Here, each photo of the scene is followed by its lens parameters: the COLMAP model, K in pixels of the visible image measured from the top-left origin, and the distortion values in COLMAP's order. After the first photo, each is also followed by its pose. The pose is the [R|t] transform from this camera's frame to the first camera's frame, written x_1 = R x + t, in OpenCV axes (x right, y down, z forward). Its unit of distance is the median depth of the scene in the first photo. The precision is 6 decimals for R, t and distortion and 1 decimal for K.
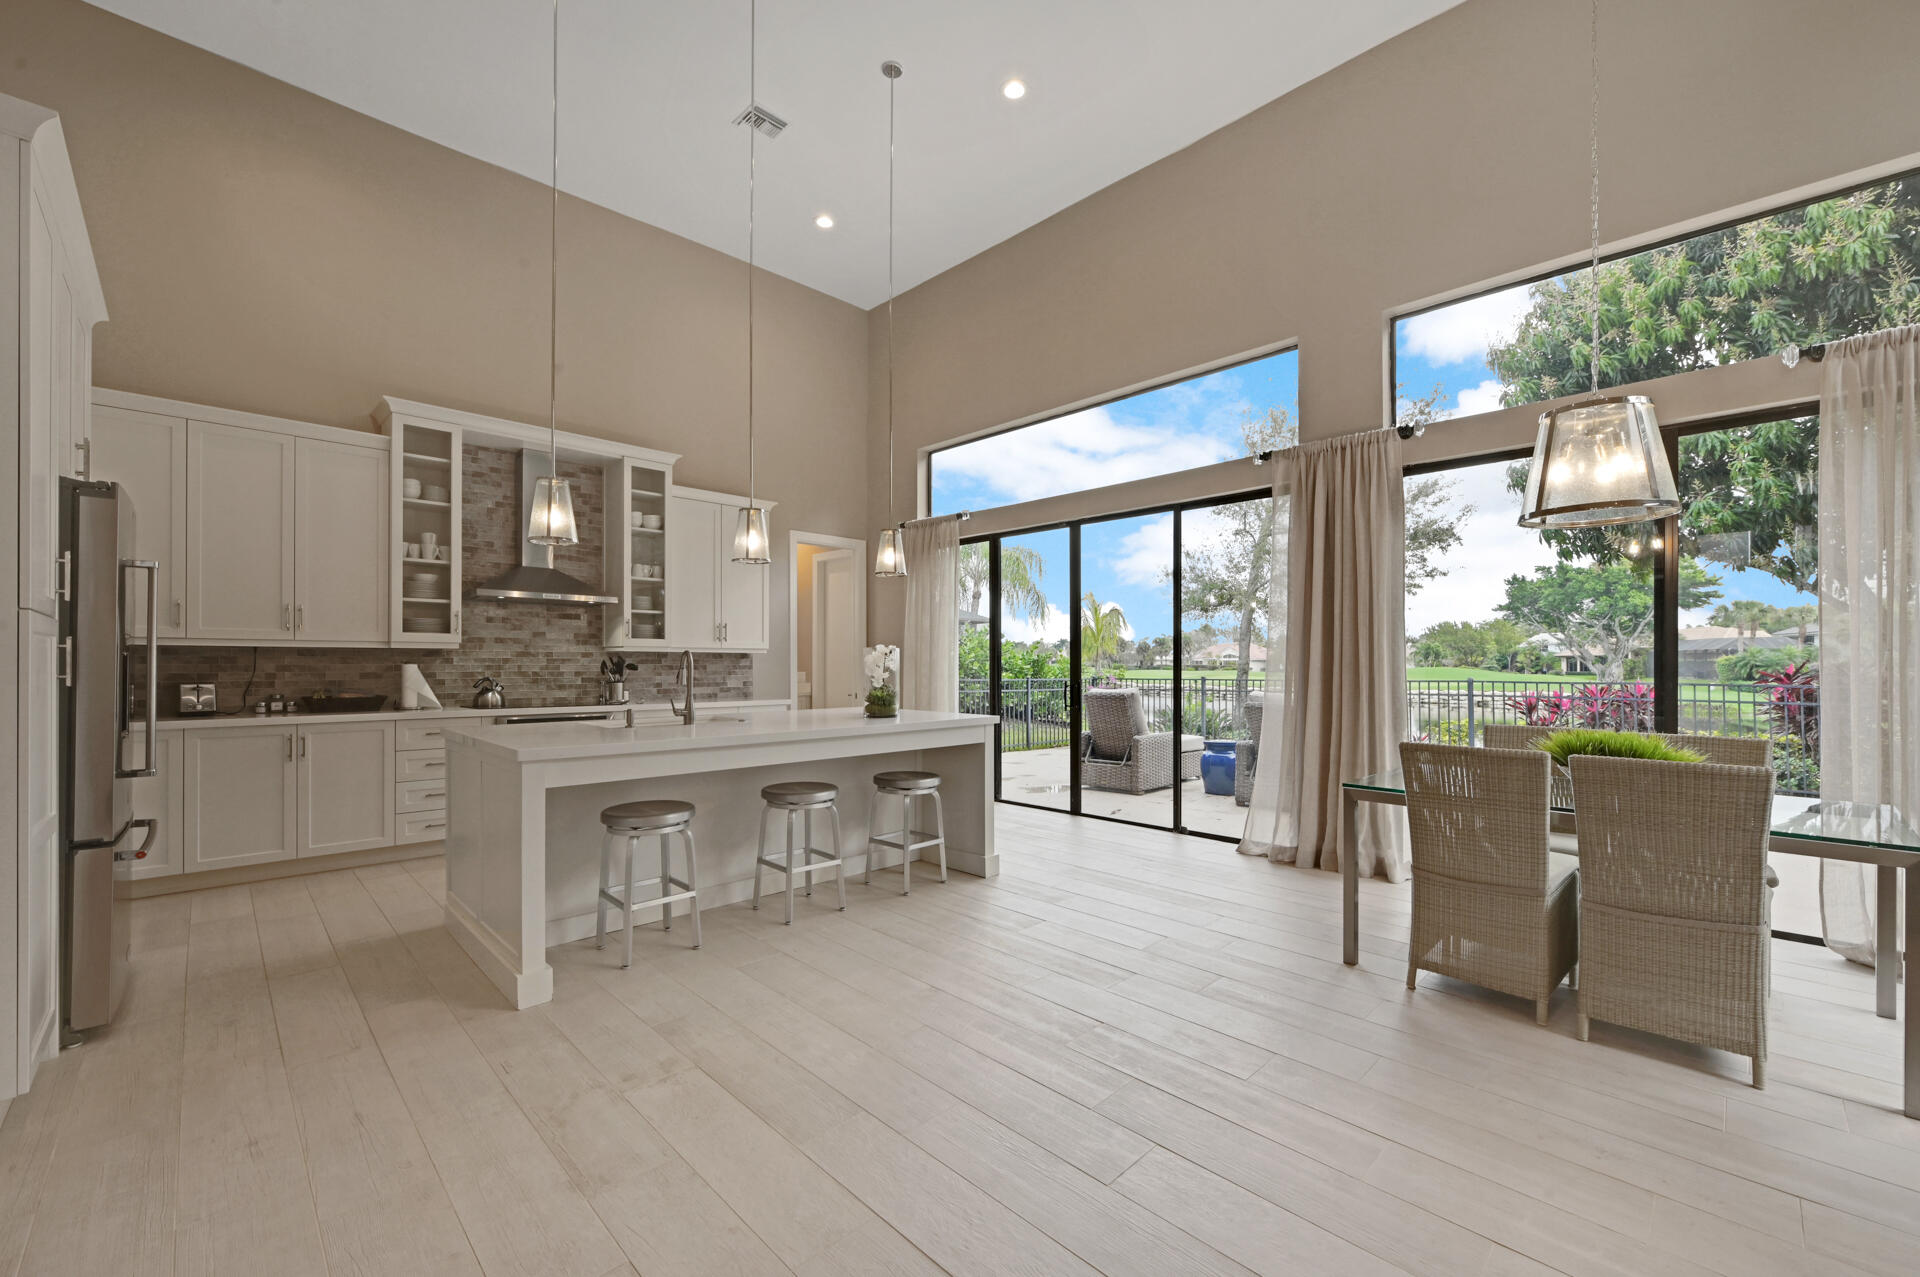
lens RADIAL K [[770.5, 0, 954.2], [0, 770.5, 663.4], [0, 0, 1]] dist [-0.000345, 0.000548]
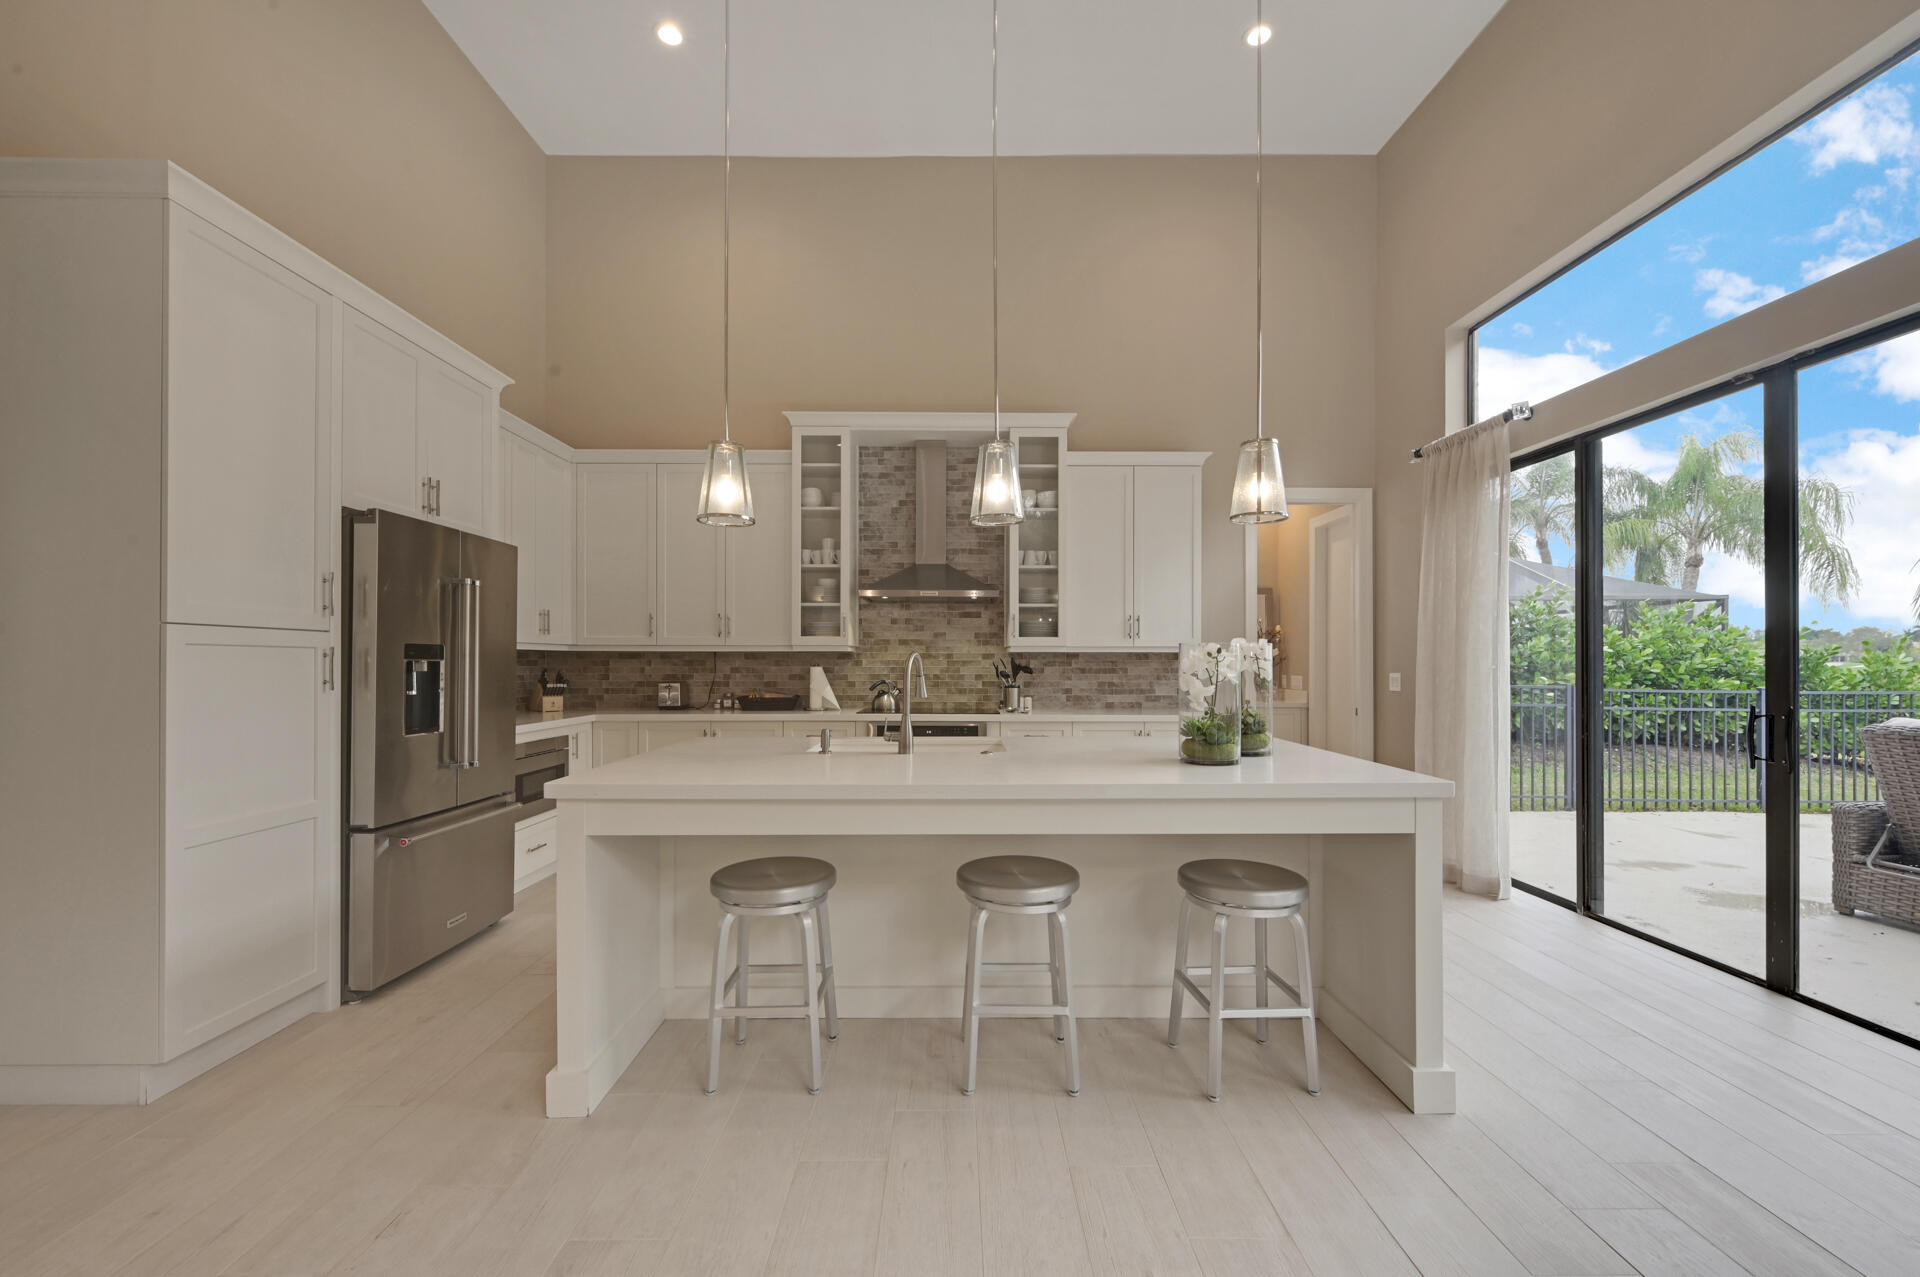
lens RADIAL K [[770.5, 0, 950.1], [0, 770.5, 658.1], [0, 0, 1]] dist [-0.000345, 0.000548]
pose [[0.720614, -0.002637, -0.693332, 0.121114], [0.000157, 0.999993, -0.003640, -0.005851], [0.693337, 0.002514, 0.720609, 0.319601]]
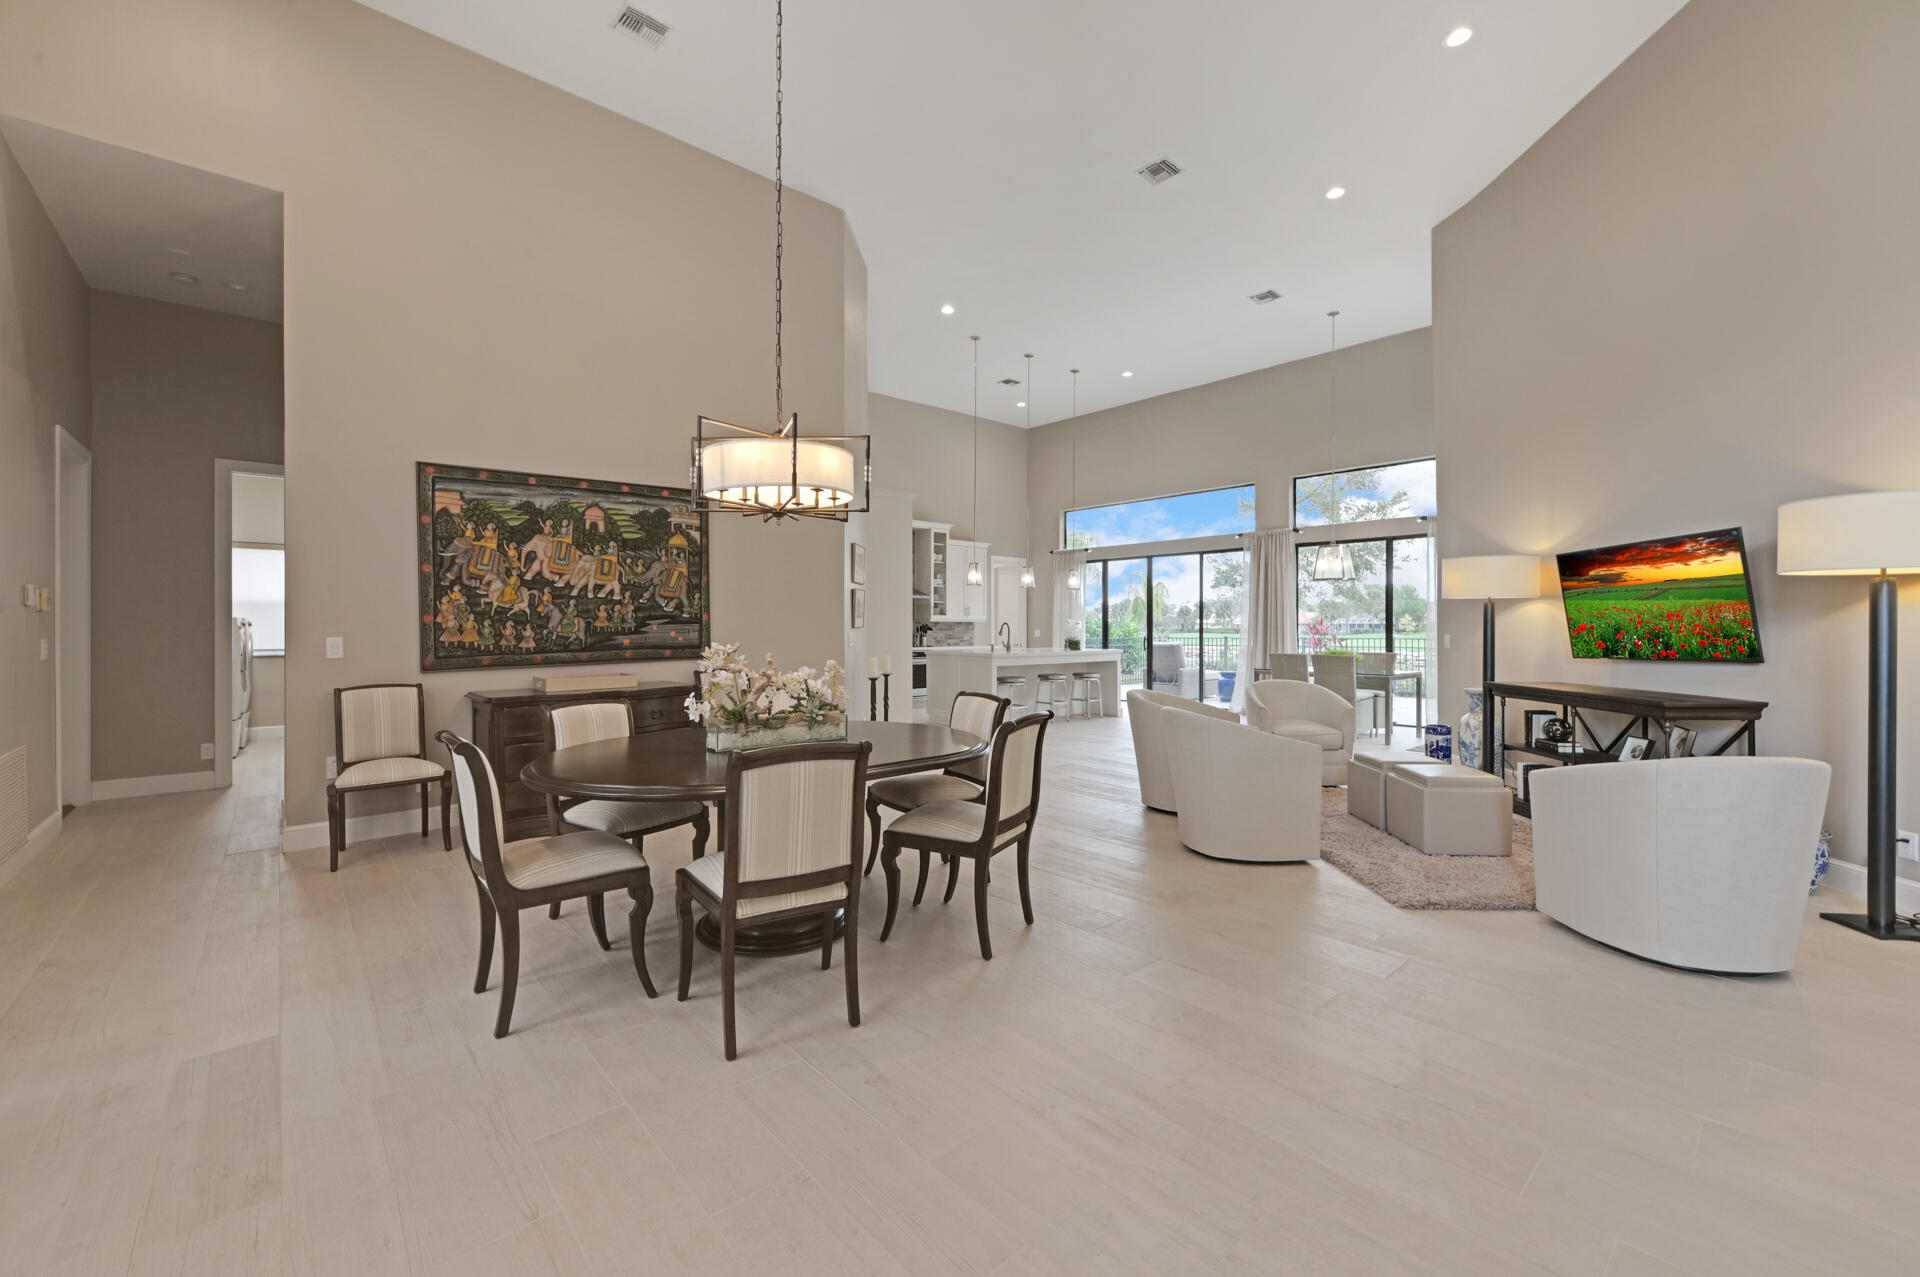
lens RADIAL K [[770.5, 0, 950.0], [0, 770.5, 627.8], [0, 0, 1]] dist [-0.000345, 0.000548]
pose [[0.998504, 0.000696, -0.054673, -0.257602], [-0.000626, 0.999999, 0.001313, -0.001322], [0.054674, -0.001277, 0.998503, -1.045928]]
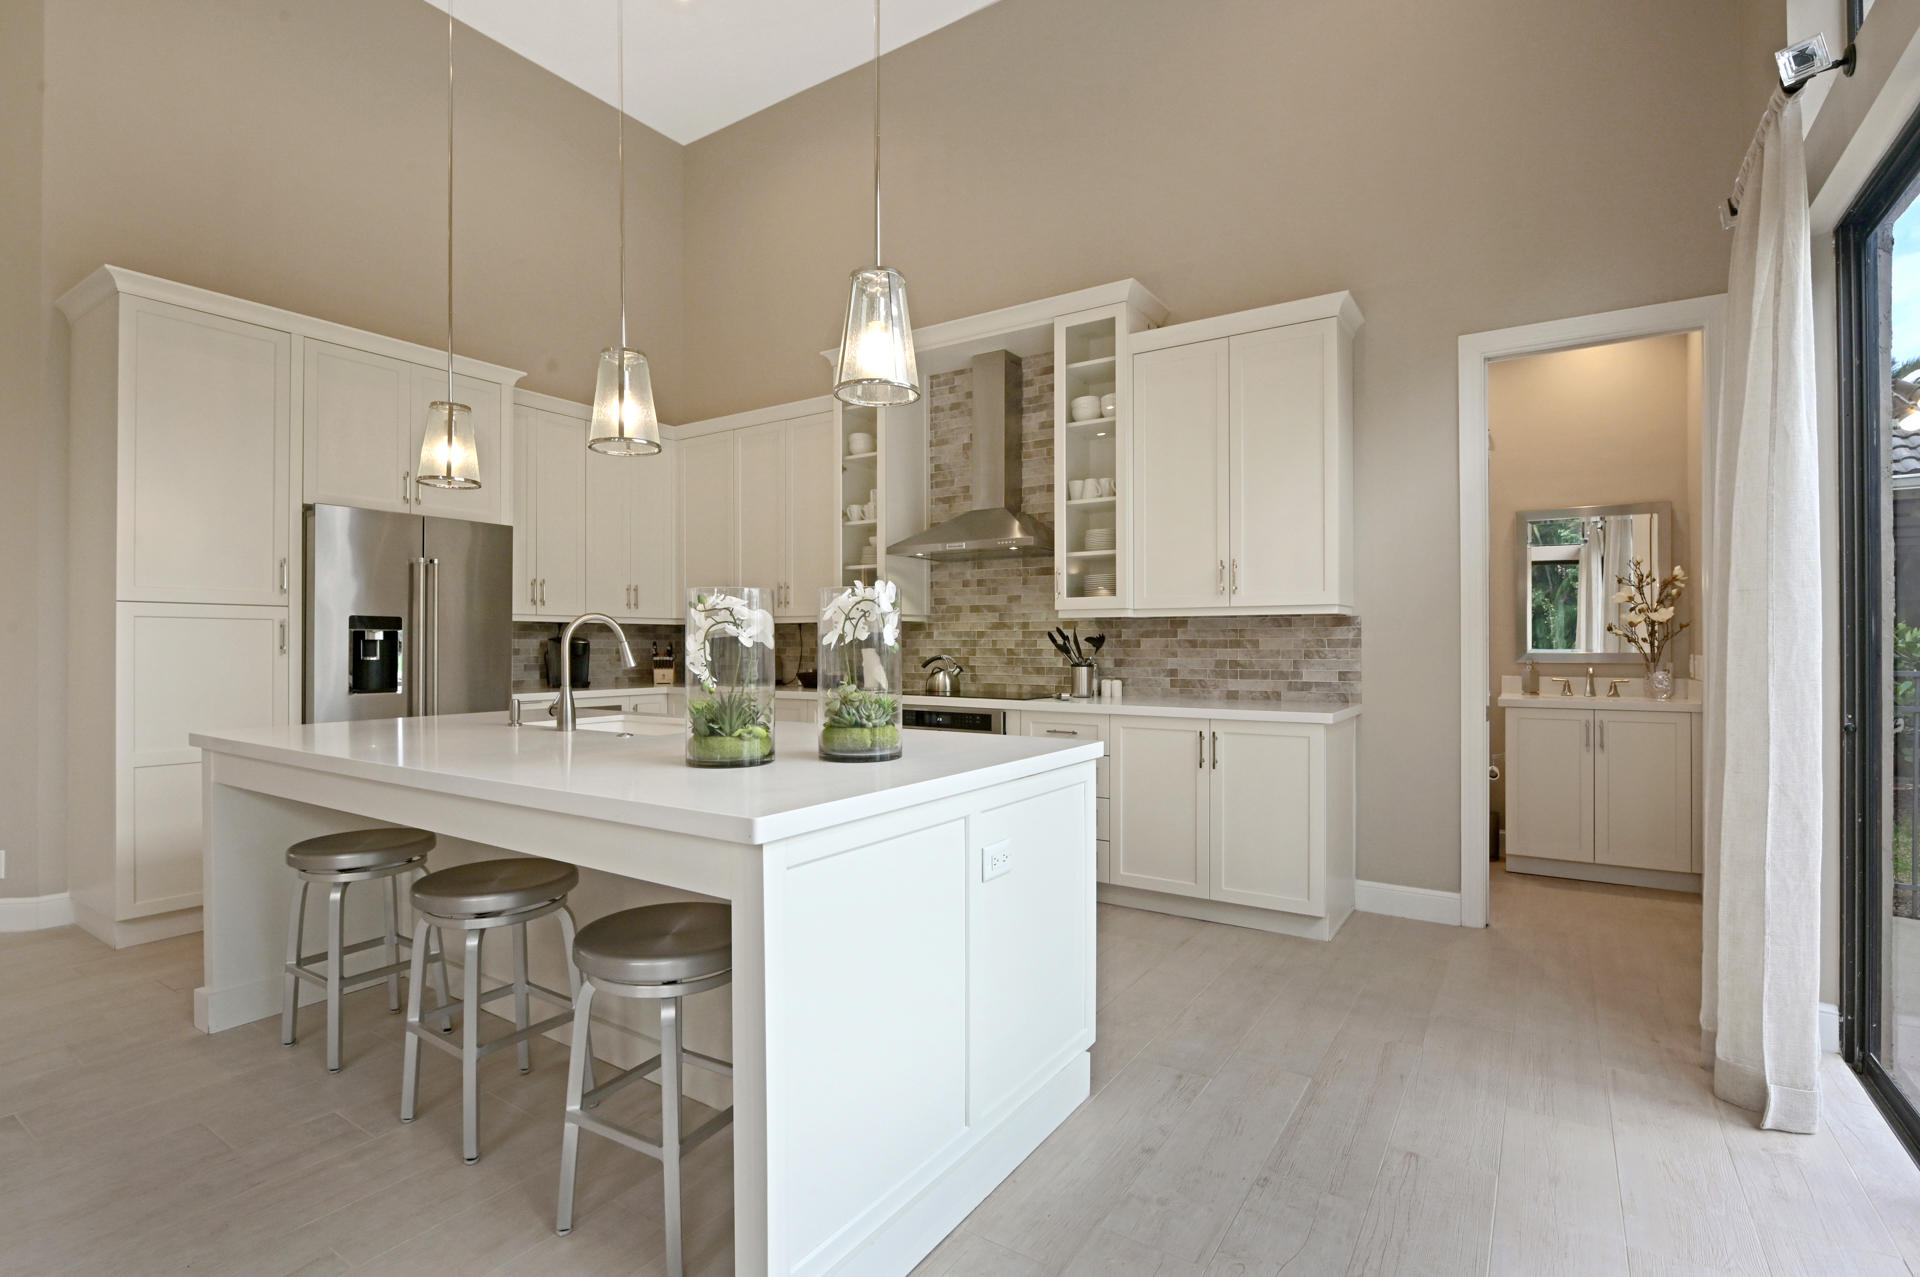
lens RADIAL K [[901.5, 0, 946.2], [0, 901.5, 636.1], [0, 0, 1]] dist [-0.003446, -0.000023]
pose [[0.206472, -0.008792, -0.978413, 0.286593], [0.002724, 0.999961, -0.008411, 0.005321], [0.978449, -0.000928, 0.206488, 0.736098]]
